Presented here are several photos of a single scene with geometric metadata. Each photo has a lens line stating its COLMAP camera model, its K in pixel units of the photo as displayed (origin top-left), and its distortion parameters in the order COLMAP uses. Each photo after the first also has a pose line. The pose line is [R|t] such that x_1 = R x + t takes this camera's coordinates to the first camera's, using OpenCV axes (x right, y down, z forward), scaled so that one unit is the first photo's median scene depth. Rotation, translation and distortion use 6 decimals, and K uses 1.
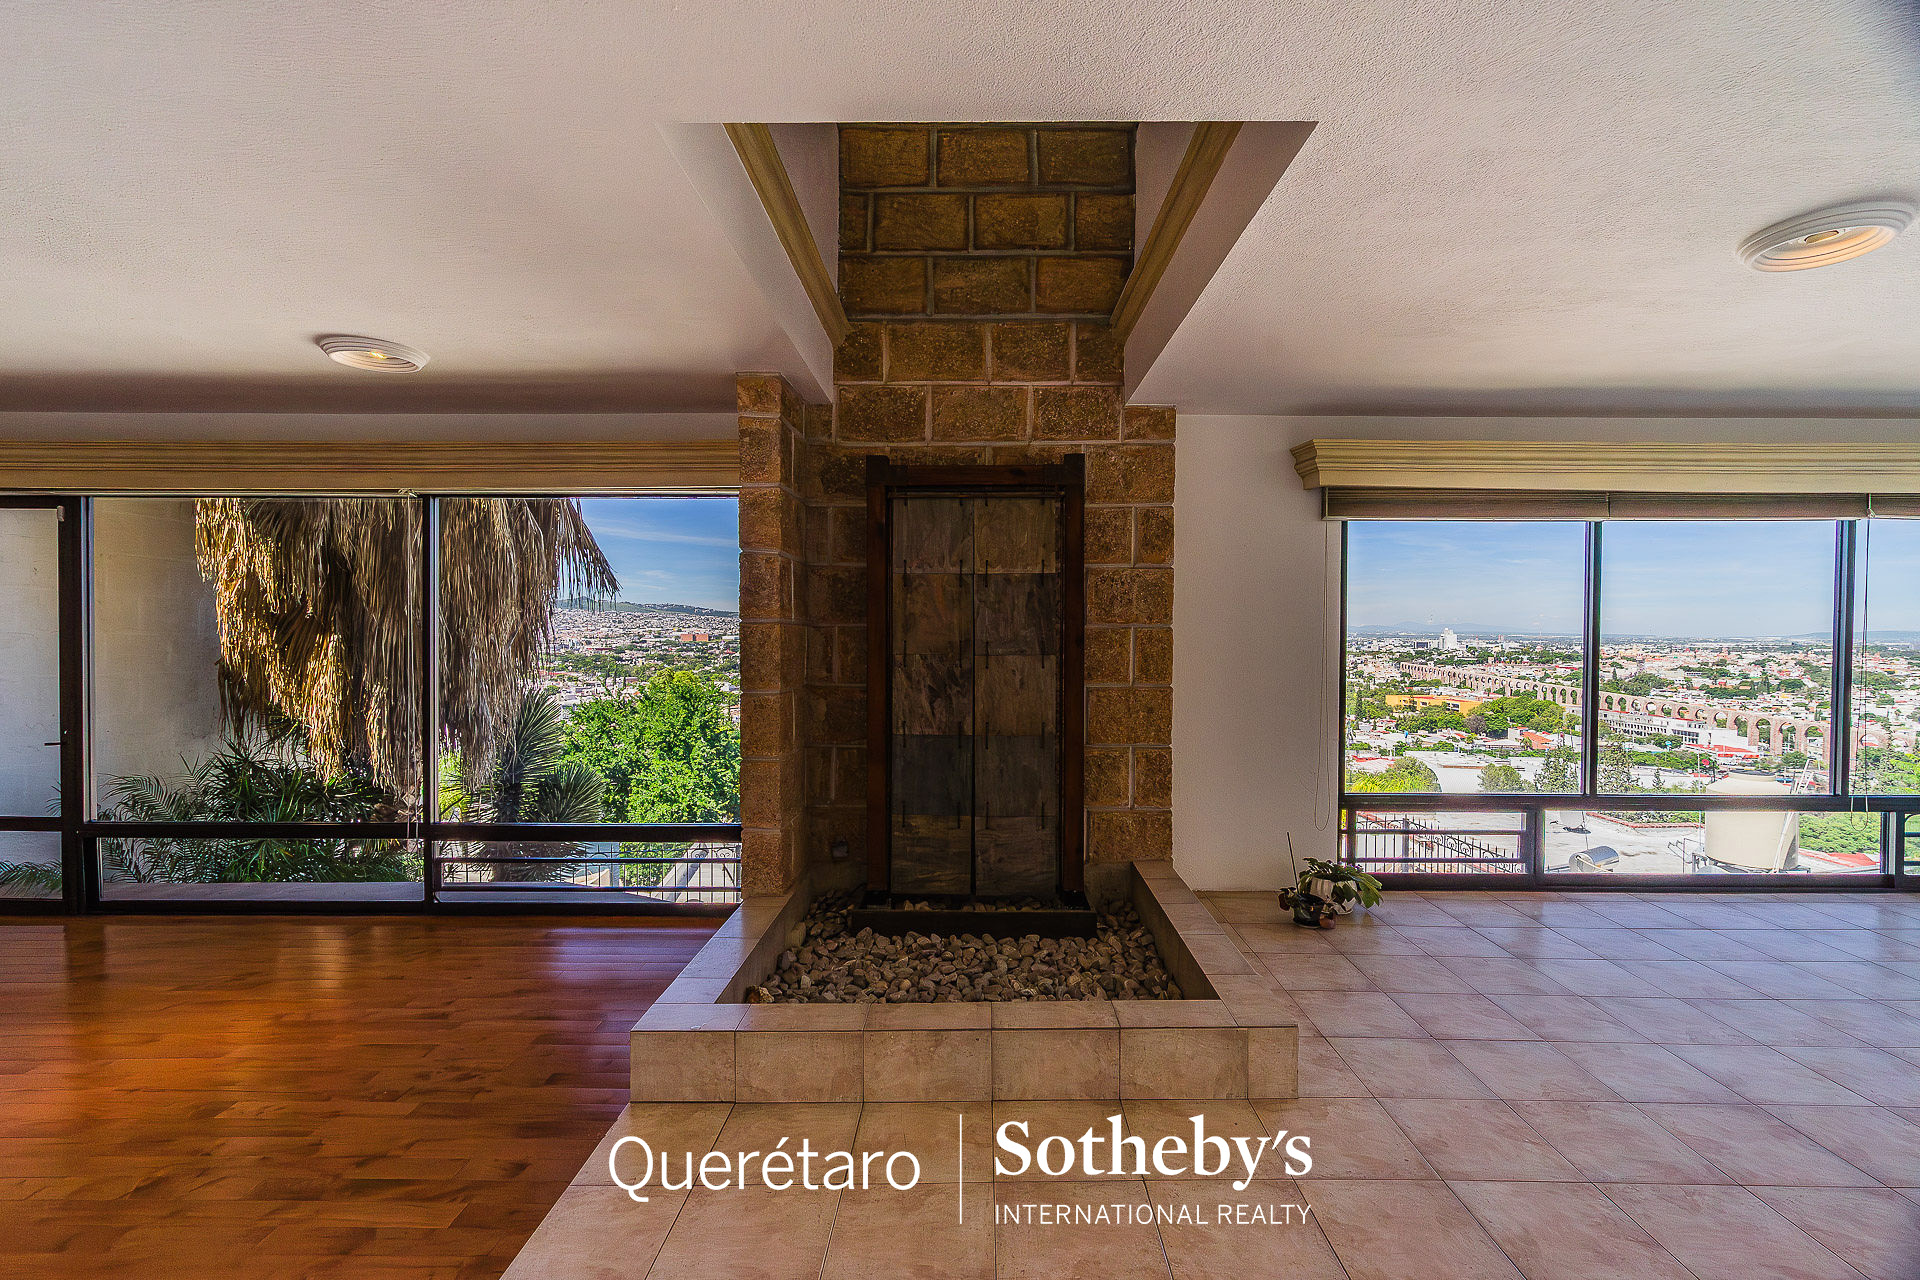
lens RADIAL K [[867.0, 0, 984.9], [0, 867.0, 647.5], [0, 0, 1]] dist [-0.002344, 0.000803]
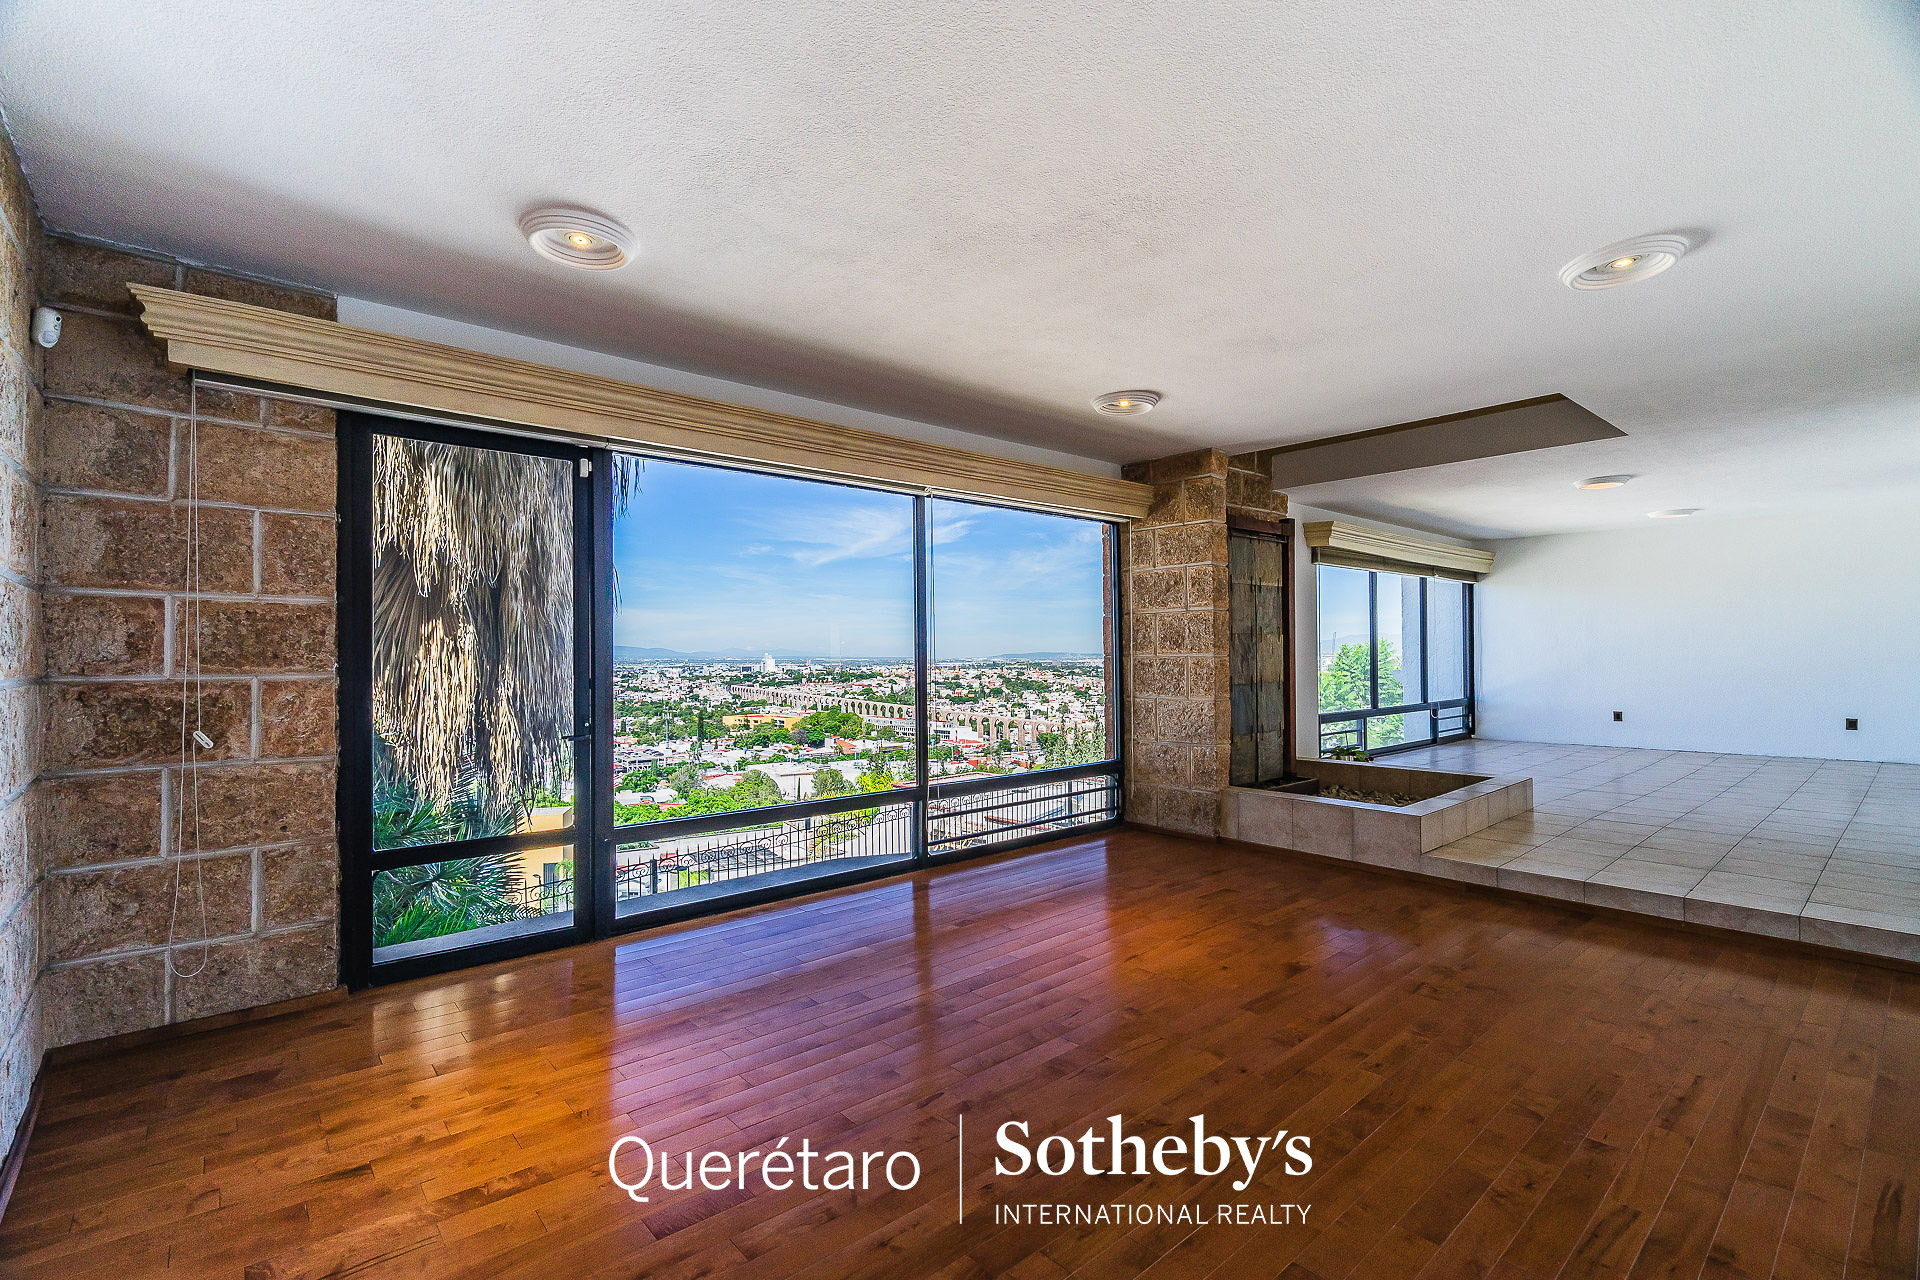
lens RADIAL K [[861.5, 0, 954.6], [0, 861.5, 643.7], [0, 0, 1]] dist [0.004640, 0.000984]
pose [[0.755683, -0.001340, 0.654936, -1.416641], [0.024646, 0.999348, -0.026392, 0.053318], [-0.654473, 0.036086, 0.755223, 0.133687]]
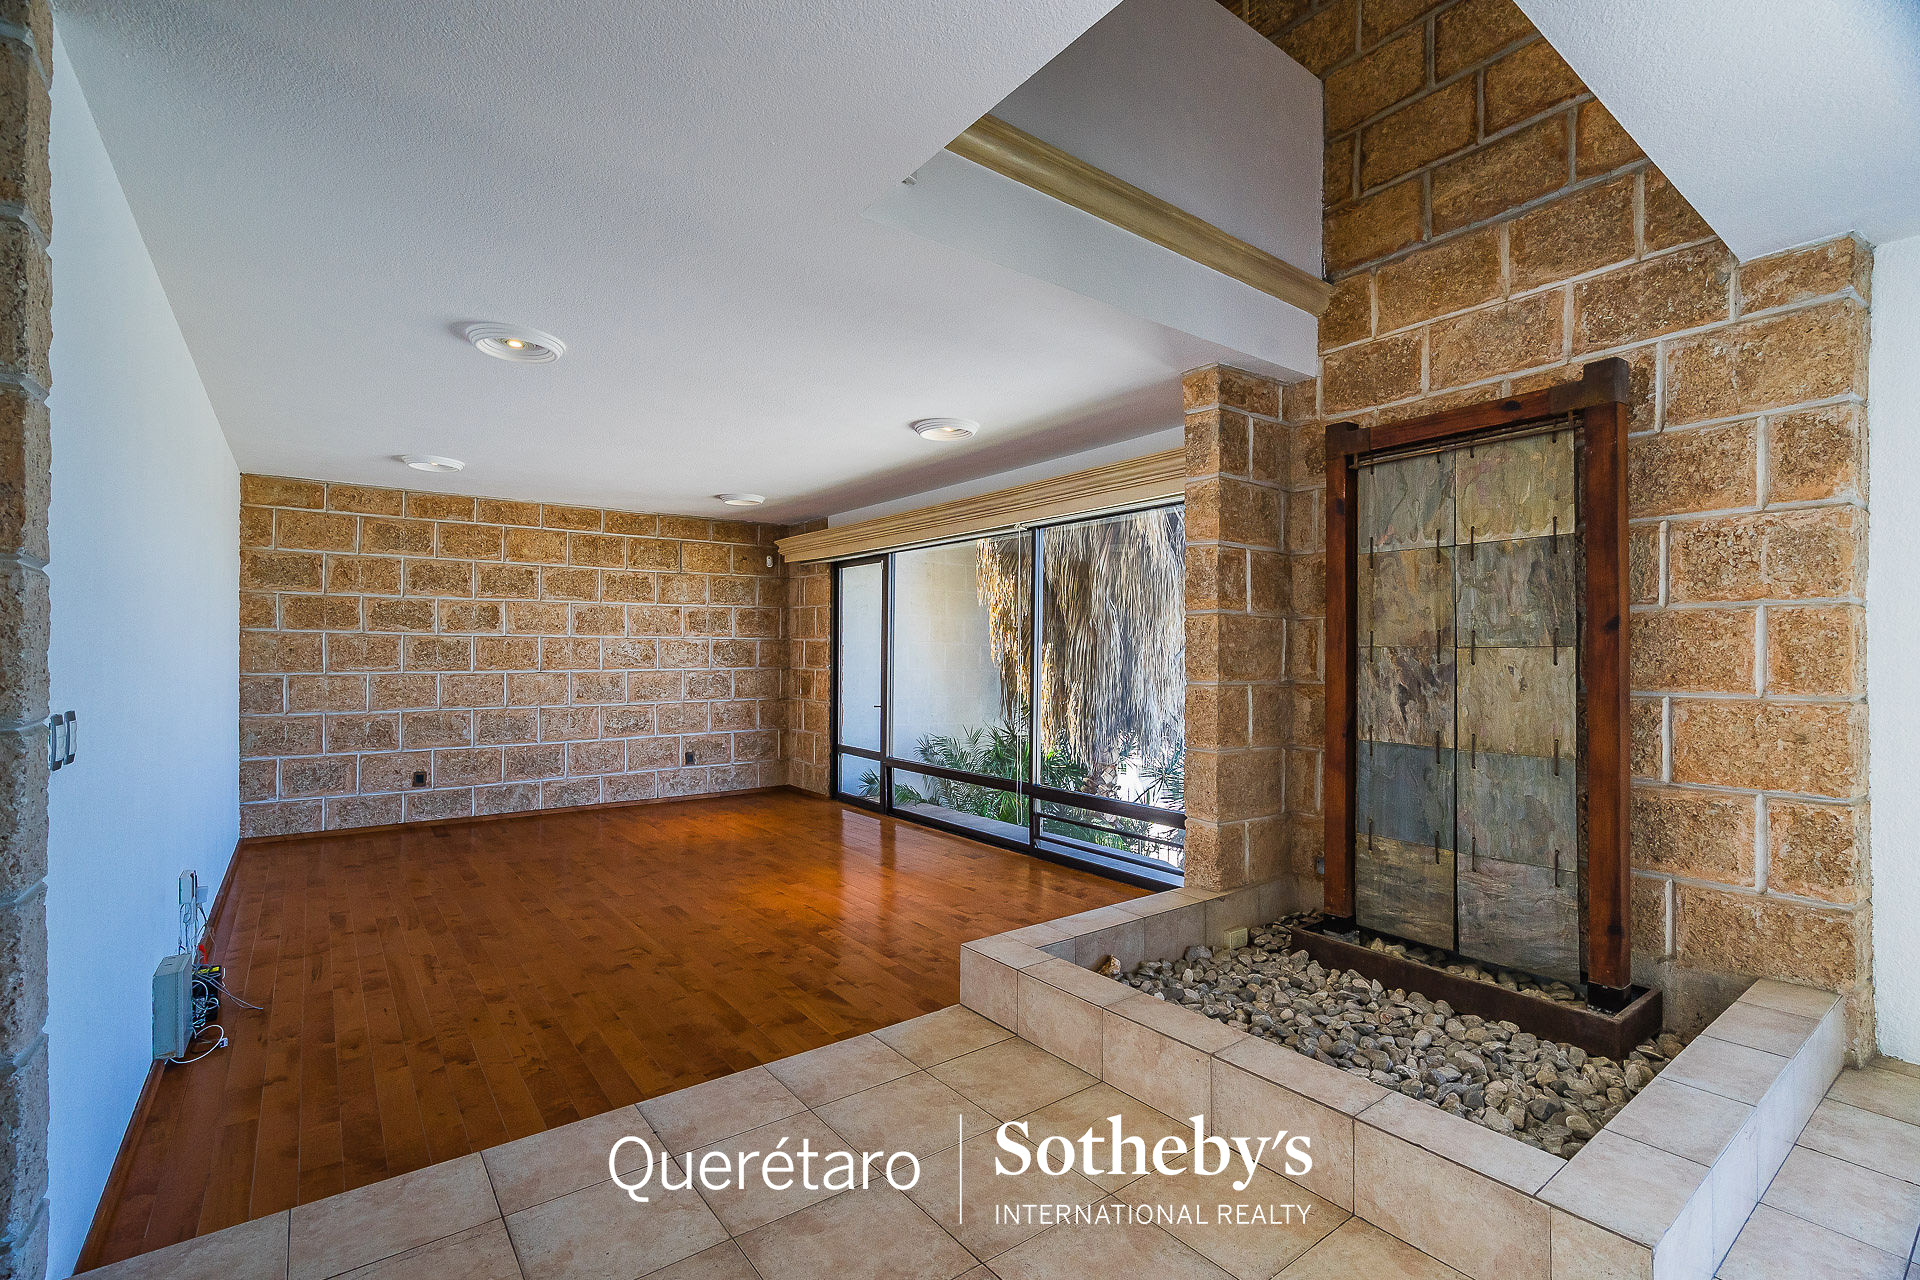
lens RADIAL K [[861.5, 0, 954.6], [0, 861.5, 643.7], [0, 0, 1]] dist [0.004640, 0.000984]
pose [[0.598387, -0.007915, -0.801168, 0.328089], [-0.017037, 0.999599, -0.022600, 0.029267], [0.801026, 0.027173, 0.598012, 0.152727]]
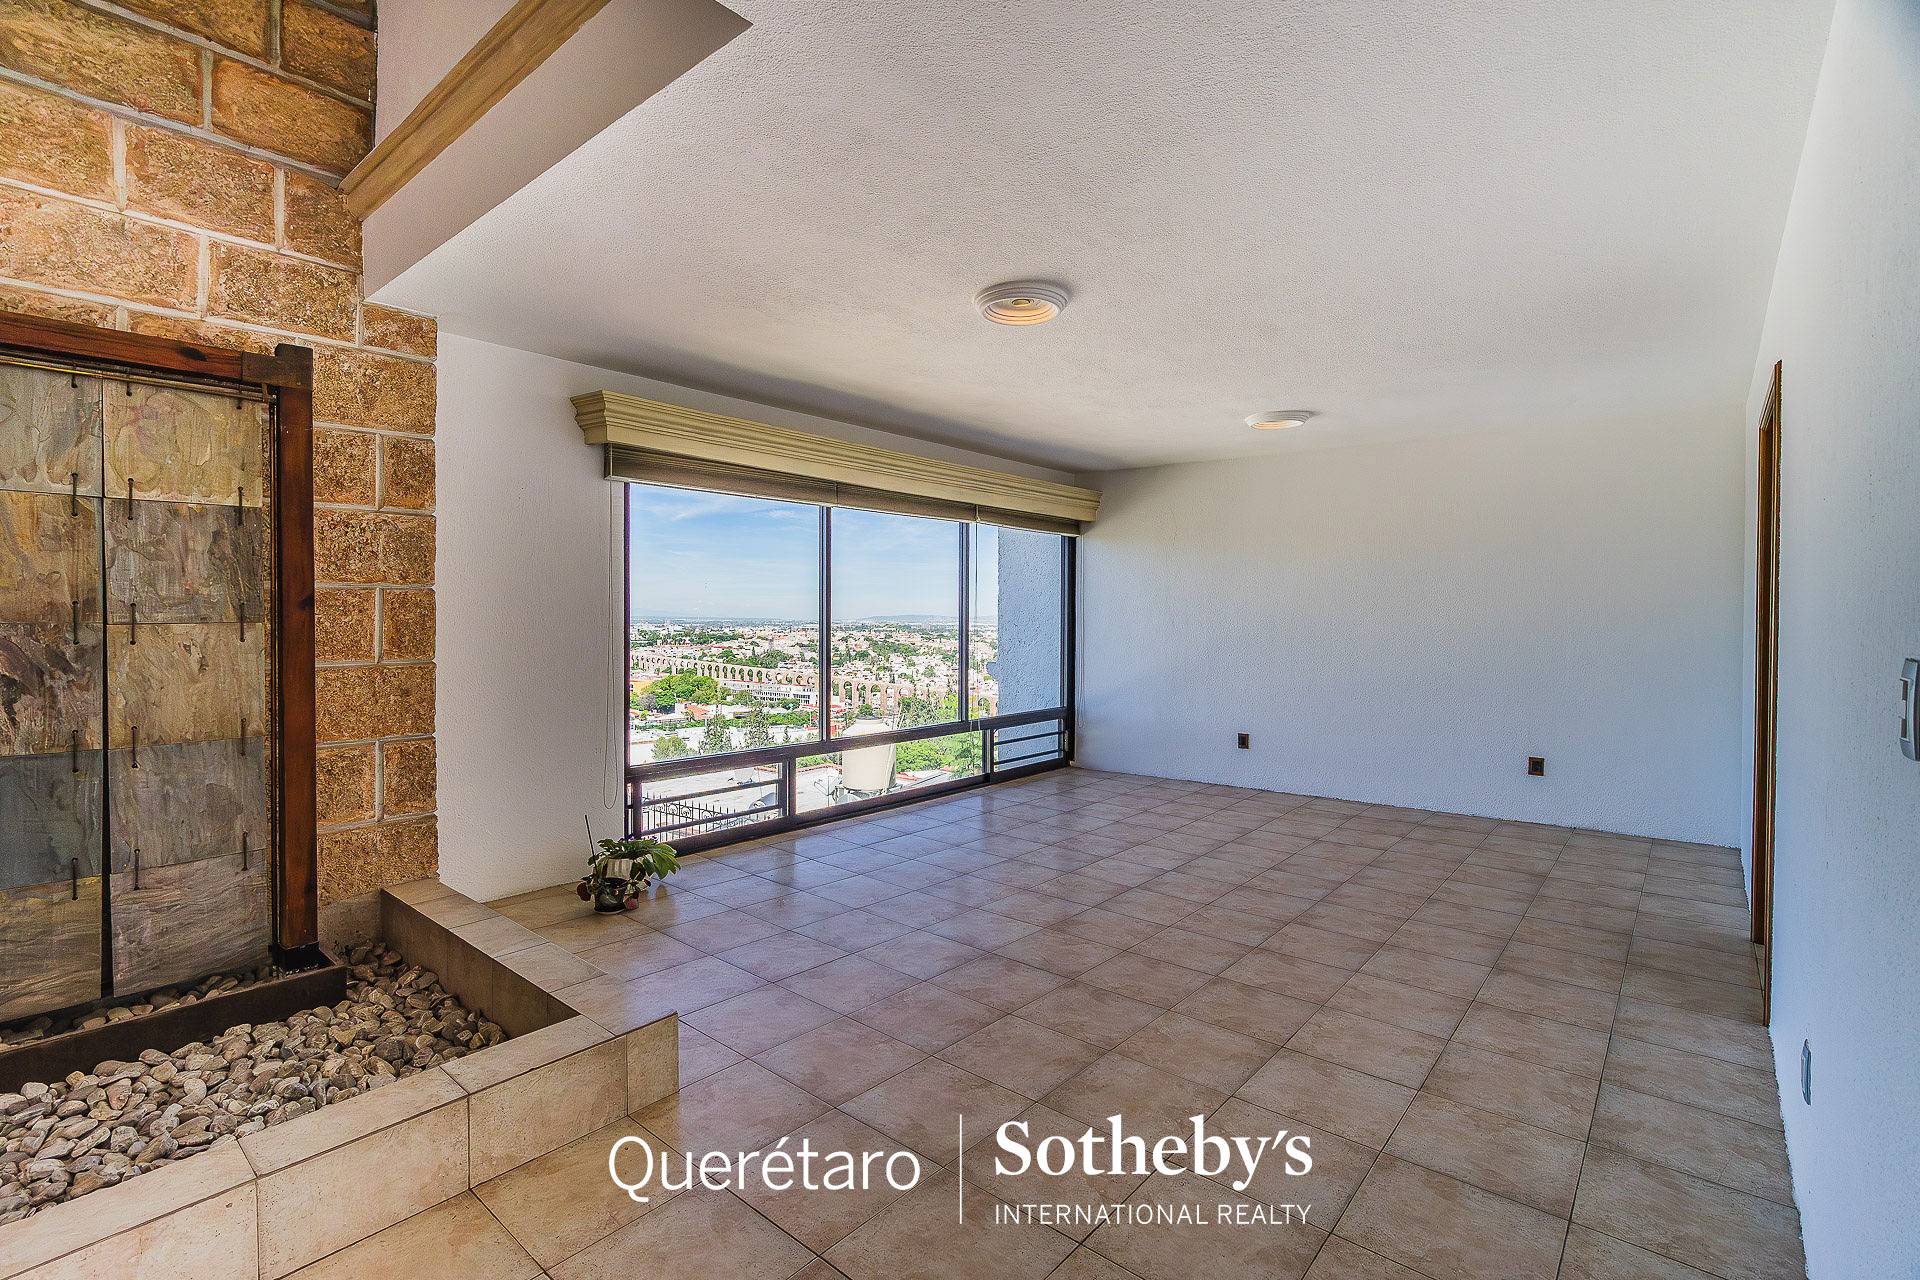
lens RADIAL K [[872.1, 0, 949.2], [0, 872.1, 623.4], [0, 0, 1]] dist [-0.000940, 0.000694]
pose [[0.659176, -0.008441, 0.751941, -0.081528], [0.016308, 0.999862, -0.003072, 0.019576], [-0.751812, 0.014287, 0.659223, 0.099749]]
